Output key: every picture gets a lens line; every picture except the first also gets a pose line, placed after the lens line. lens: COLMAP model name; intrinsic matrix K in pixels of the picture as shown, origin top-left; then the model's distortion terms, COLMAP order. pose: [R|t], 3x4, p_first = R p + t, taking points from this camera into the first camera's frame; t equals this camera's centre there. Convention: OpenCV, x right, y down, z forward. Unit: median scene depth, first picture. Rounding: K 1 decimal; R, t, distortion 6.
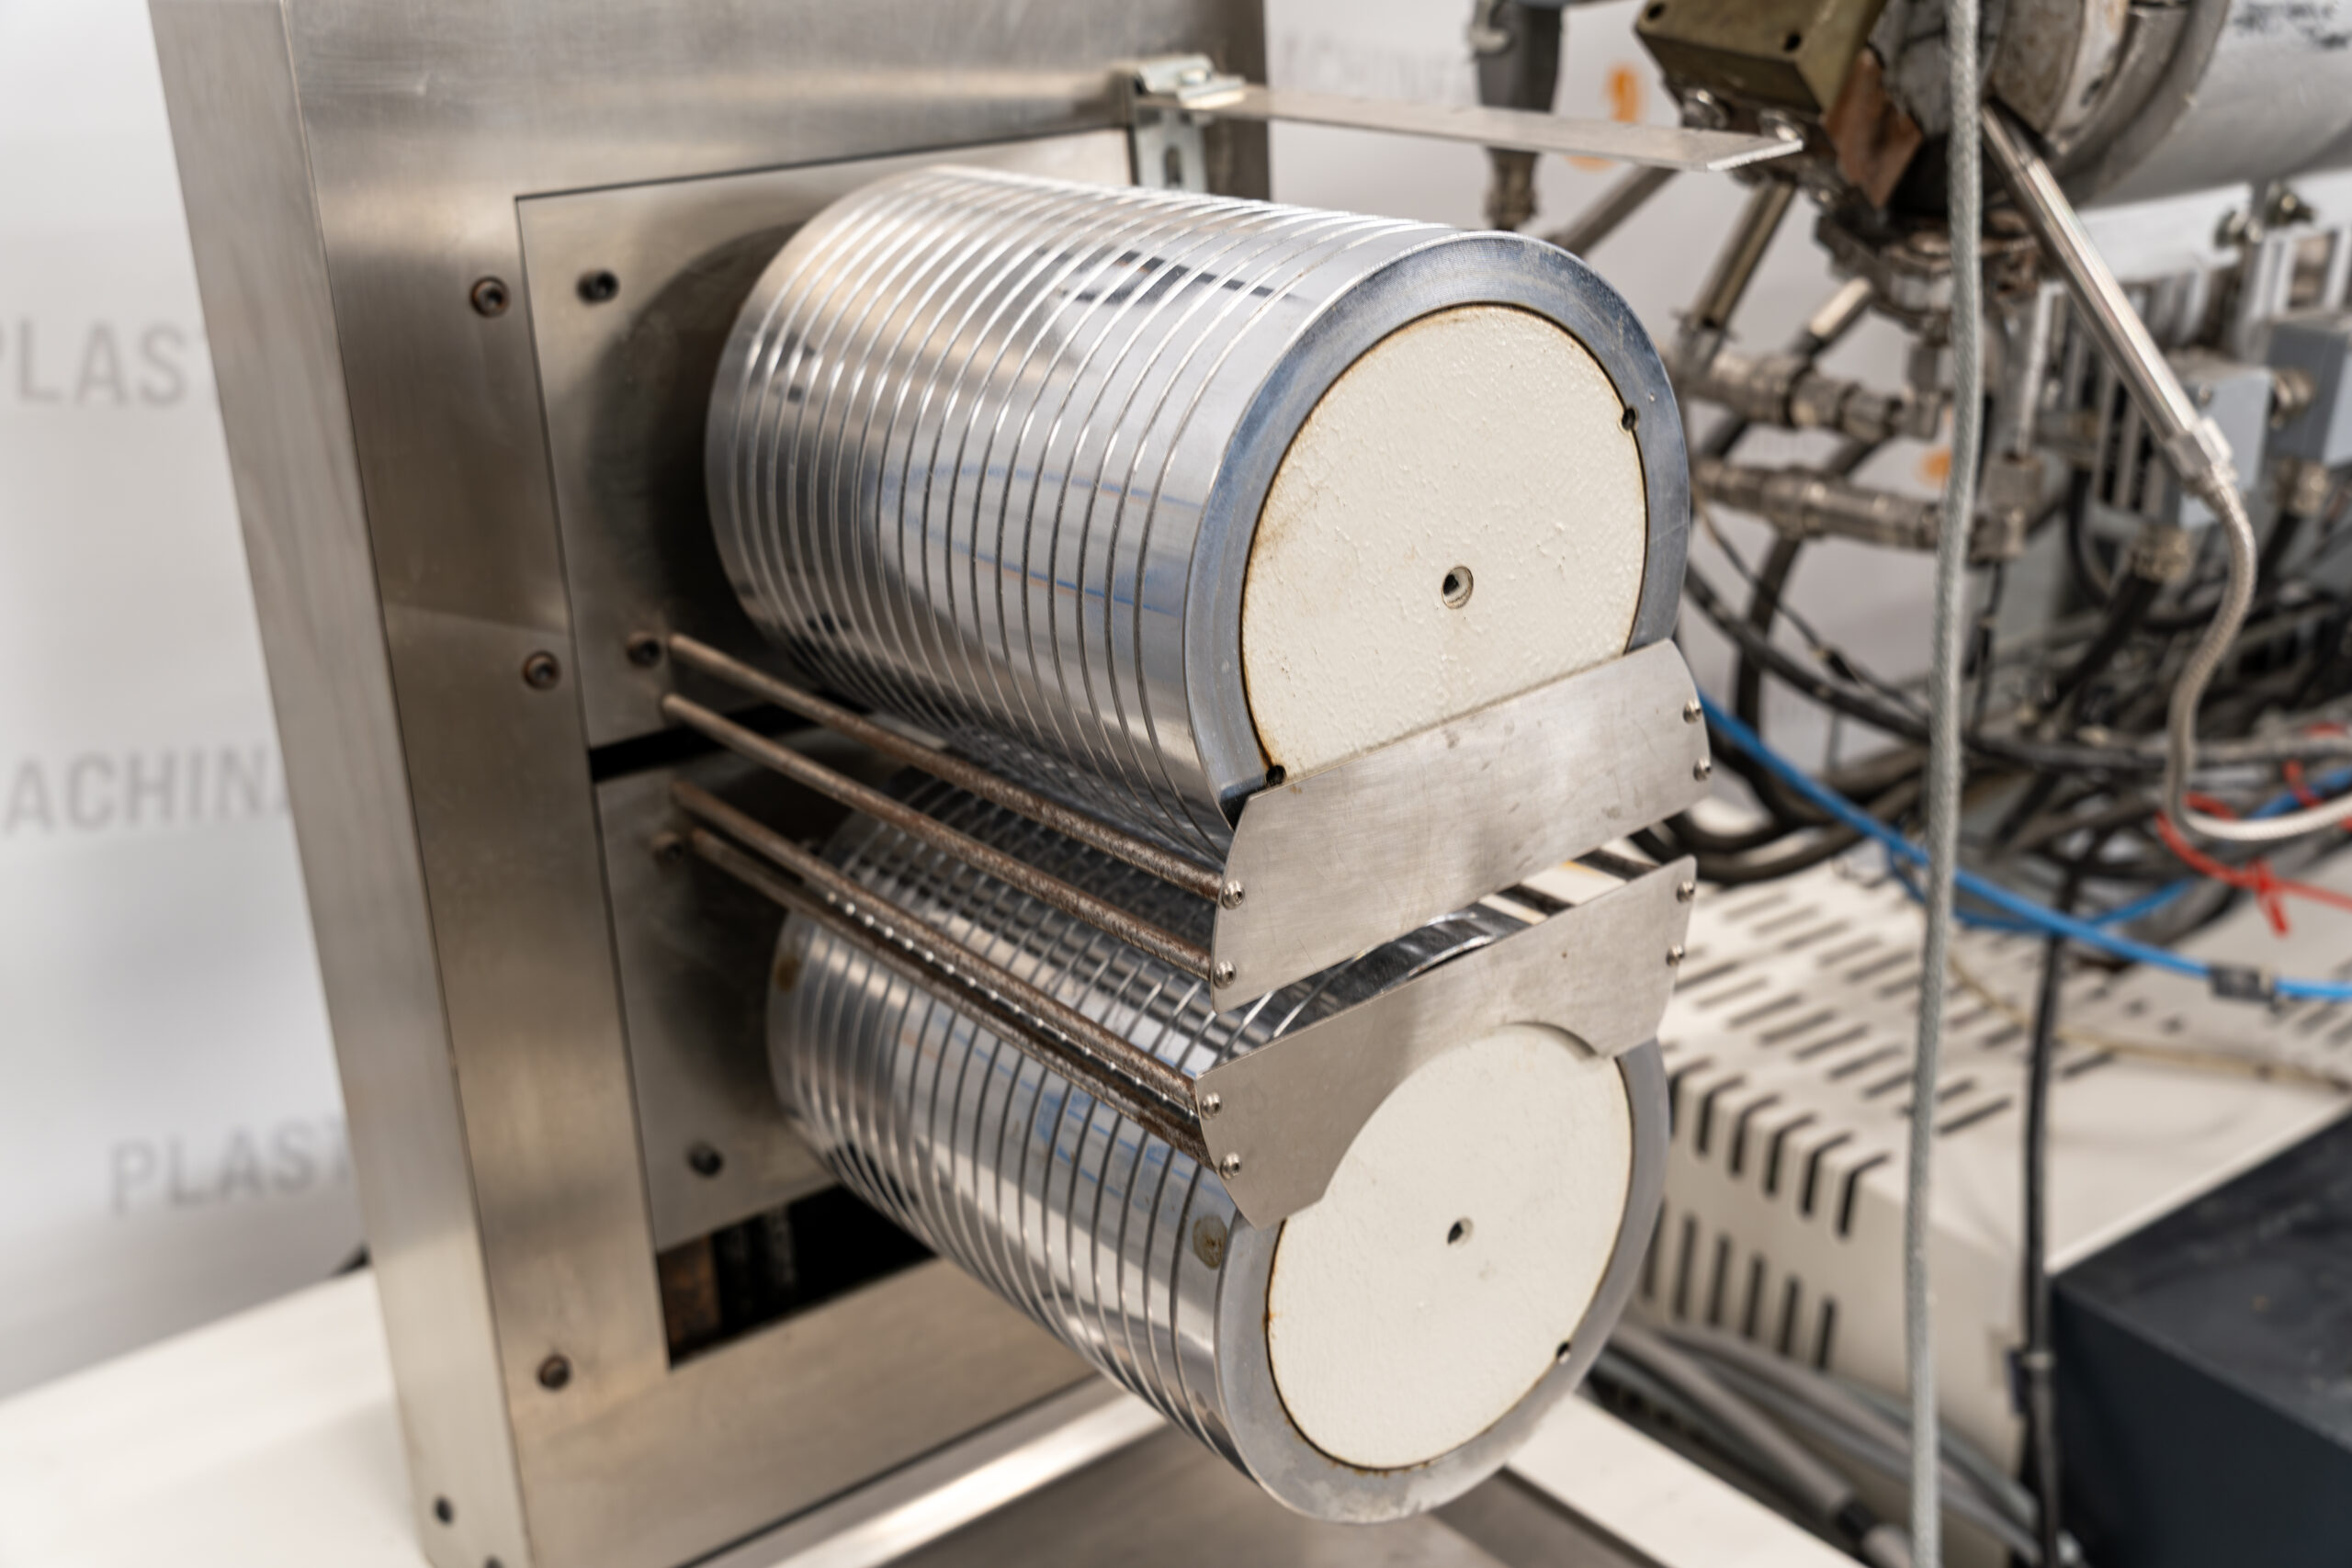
lens RADIAL K [[2452.5, 0, 1176.0], [0, 2452.5, 784.0], [0, 0, 1]] dist [0.012639, 0.015669]
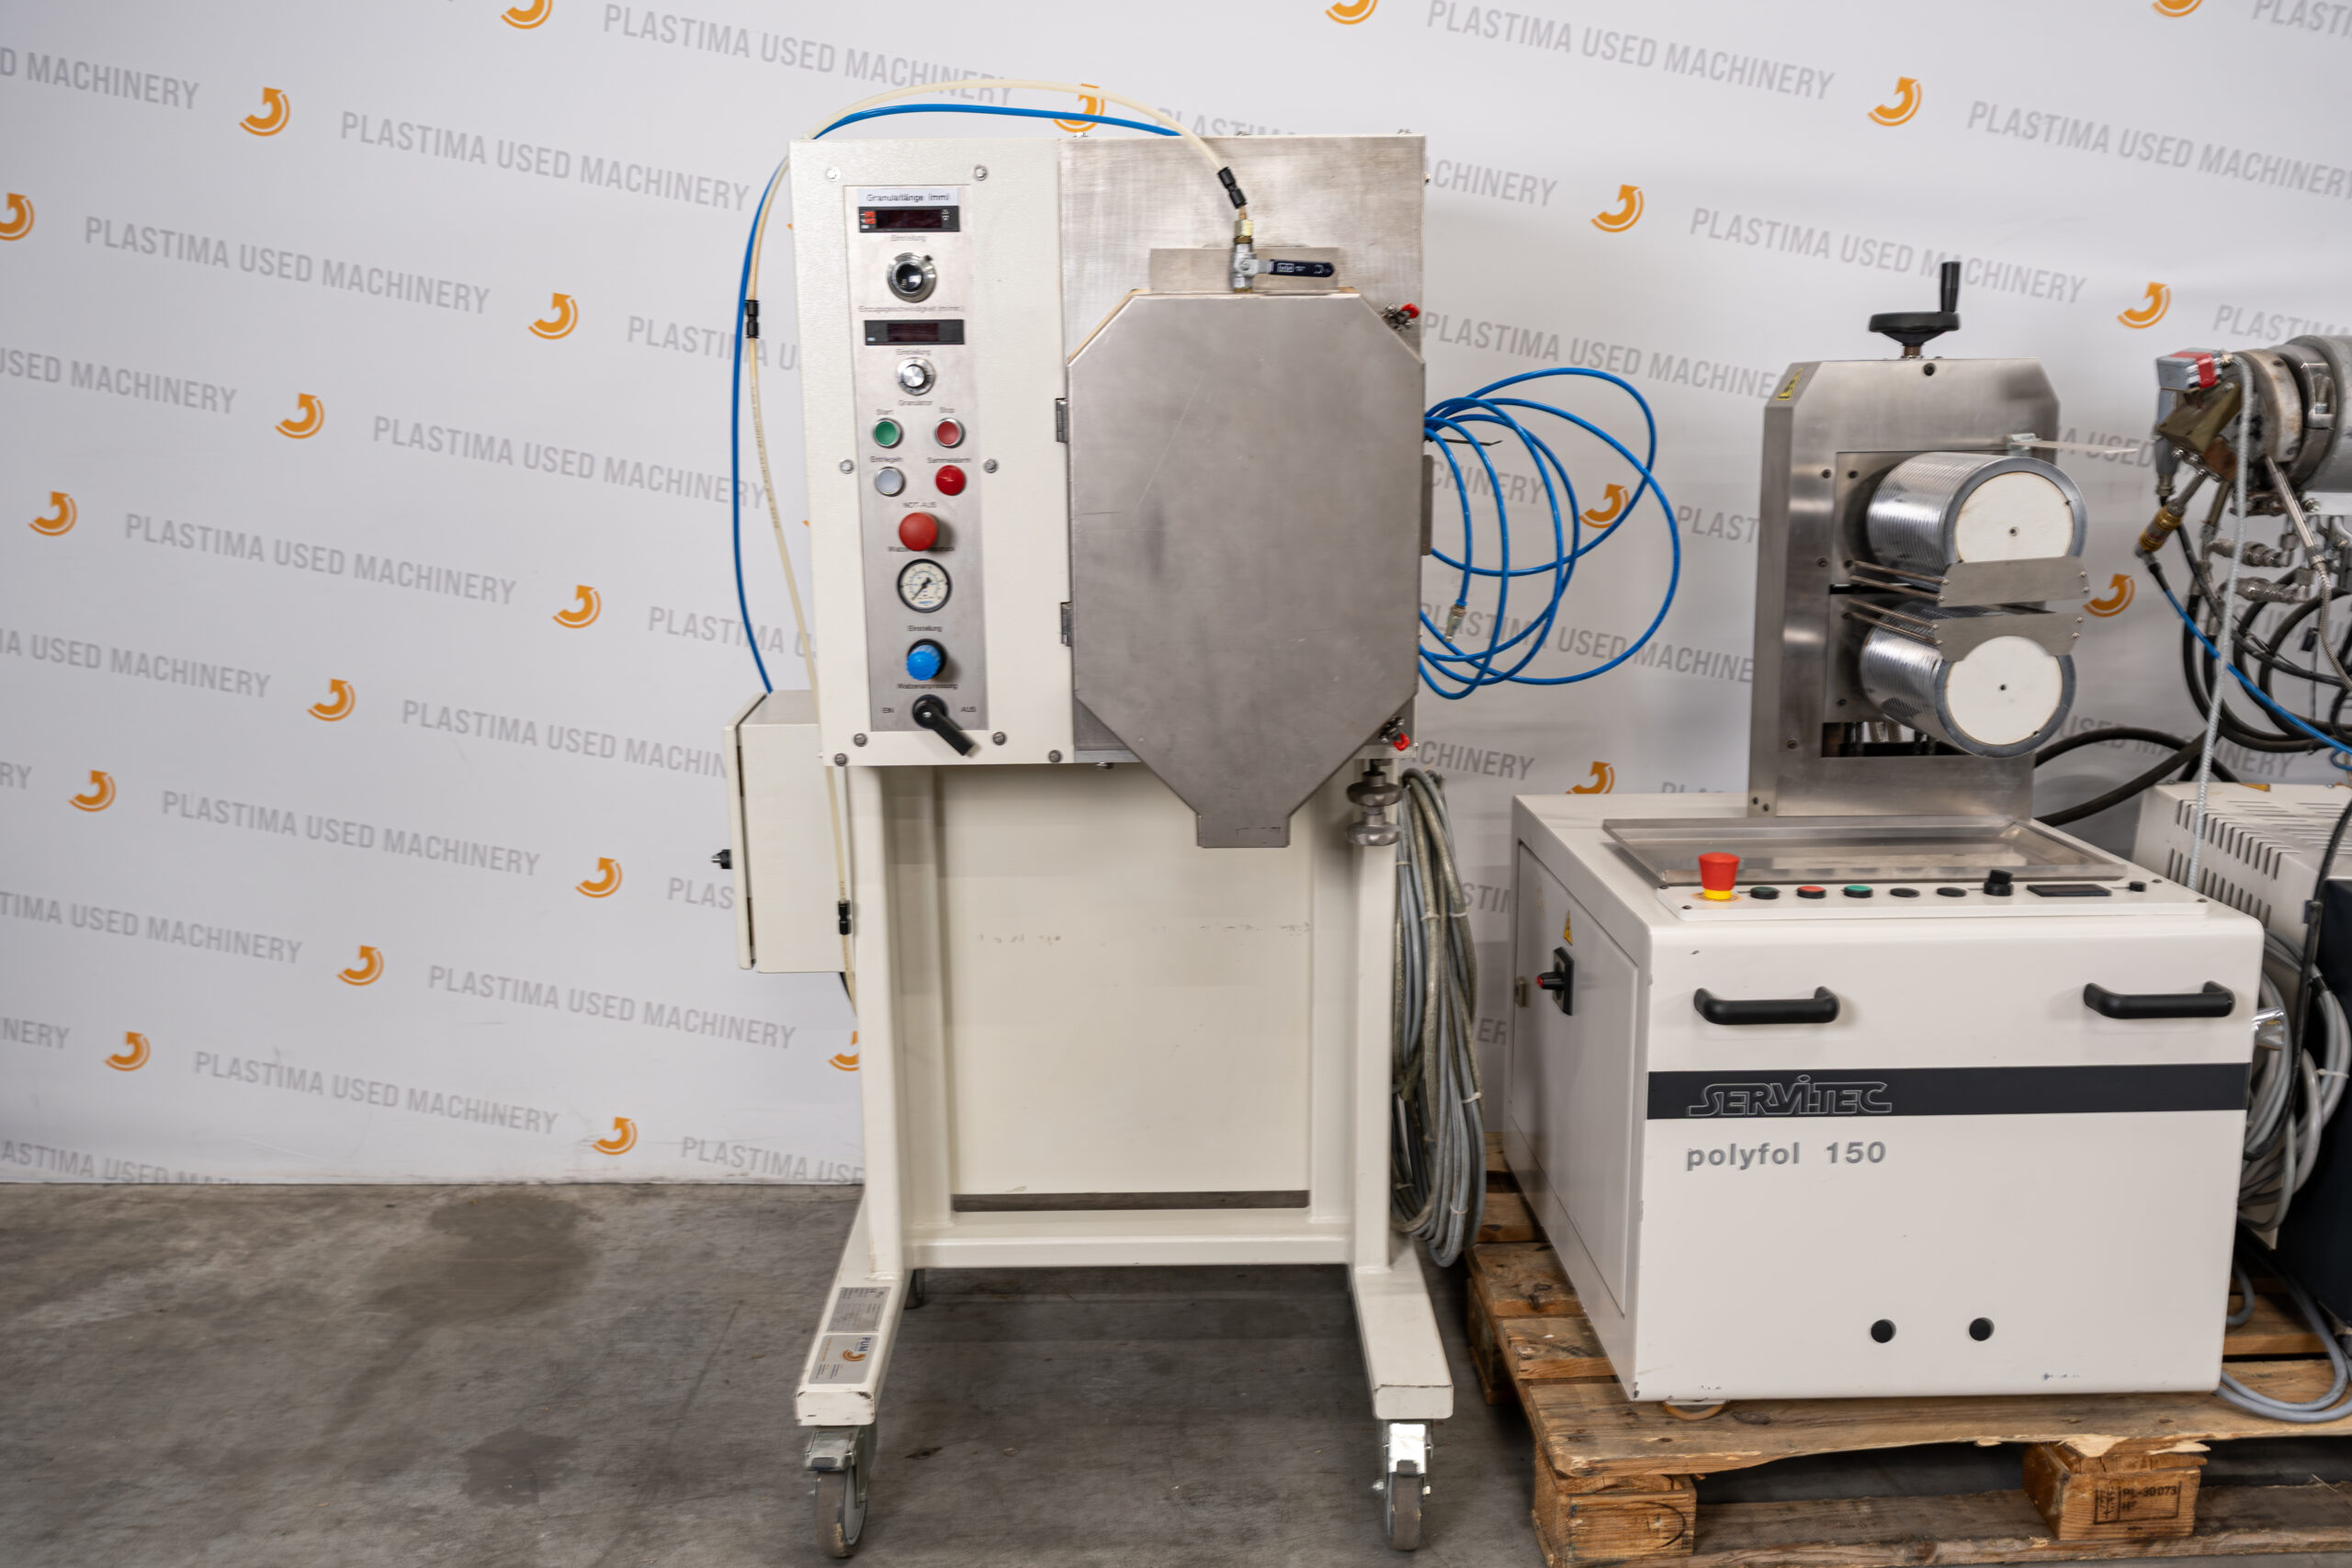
lens RADIAL K [[1955.9, 0, 1181.5], [0, 1955.9, 782.6], [0, 0, 1]] dist [0.003947, -0.005632]
pose [[0.804437, 0.142900, -0.576594, 0.776628], [-0.228191, 0.970500, -0.077837, 0.762663], [0.548462, 0.194189, 0.813314, -2.072530]]
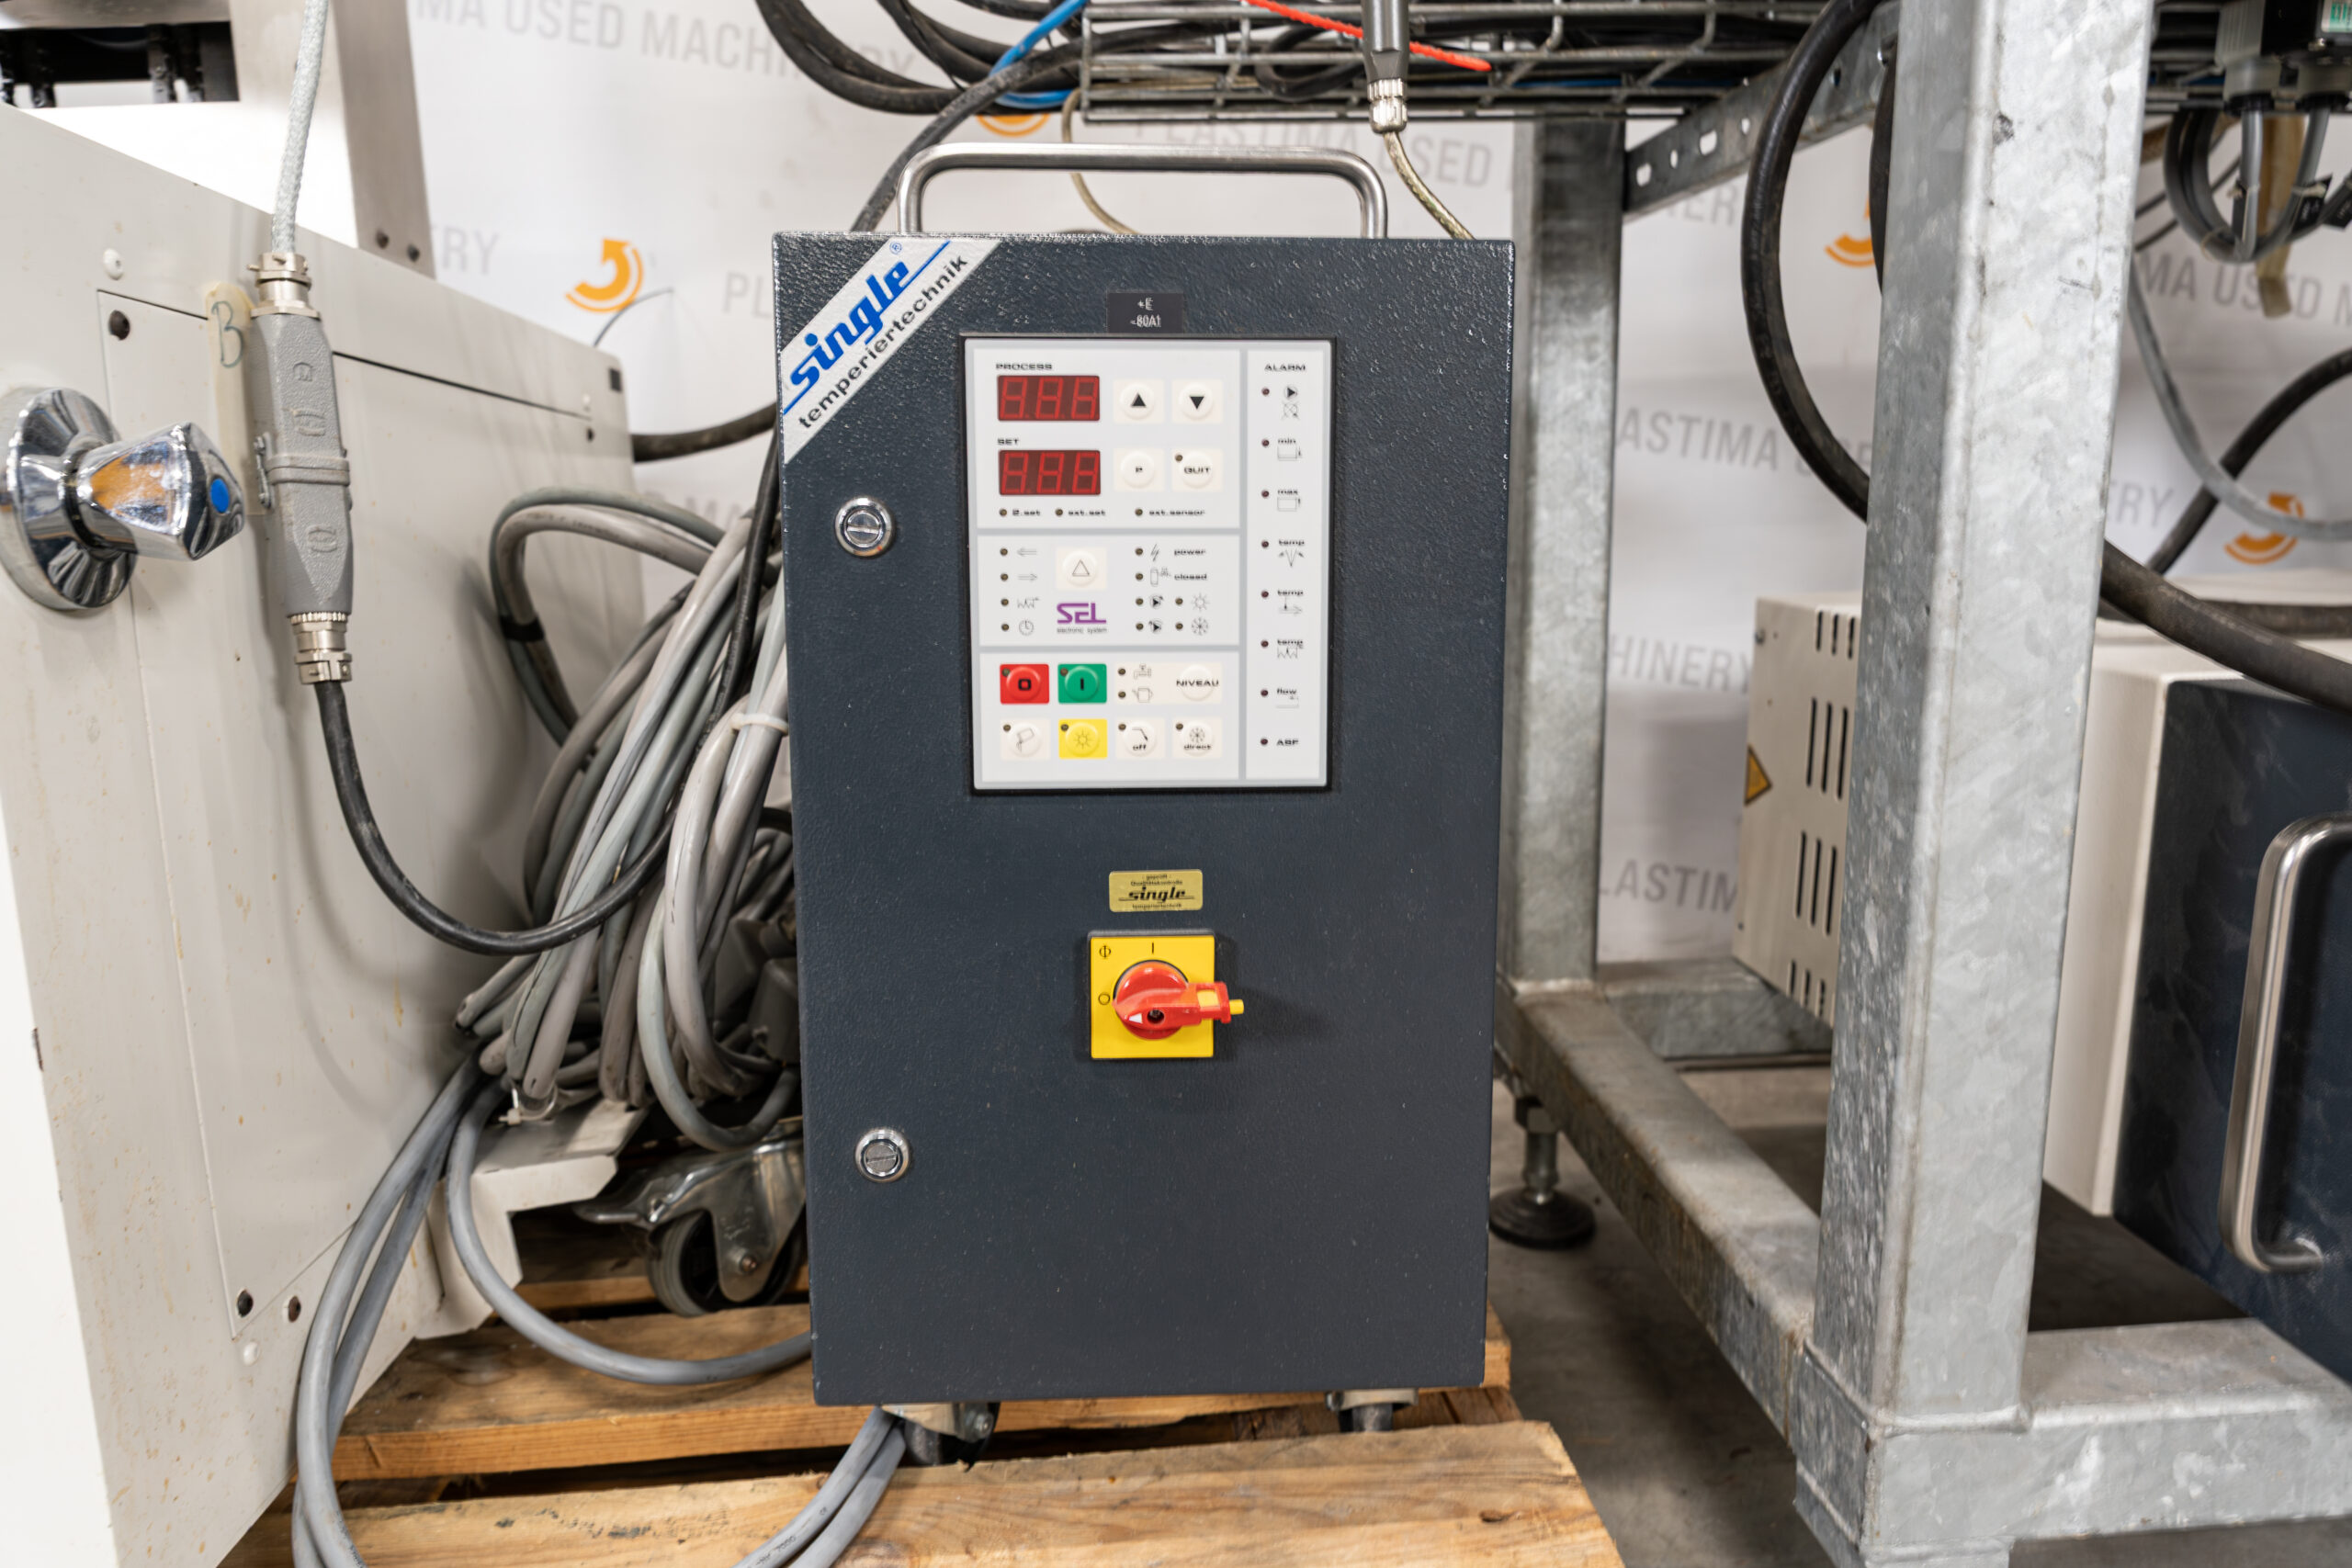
lens RADIAL K [[1558.6, 0, 1175.8], [0, 1558.6, 776.8], [0, 0, 1]] dist [-0.004783, -0.000168]
pose [[0.821680, 0.091900, -0.562491, 1.230139], [-0.193347, 0.973337, -0.123415, 0.659112], [0.536151, 0.210163, 0.817541, 0.733681]]
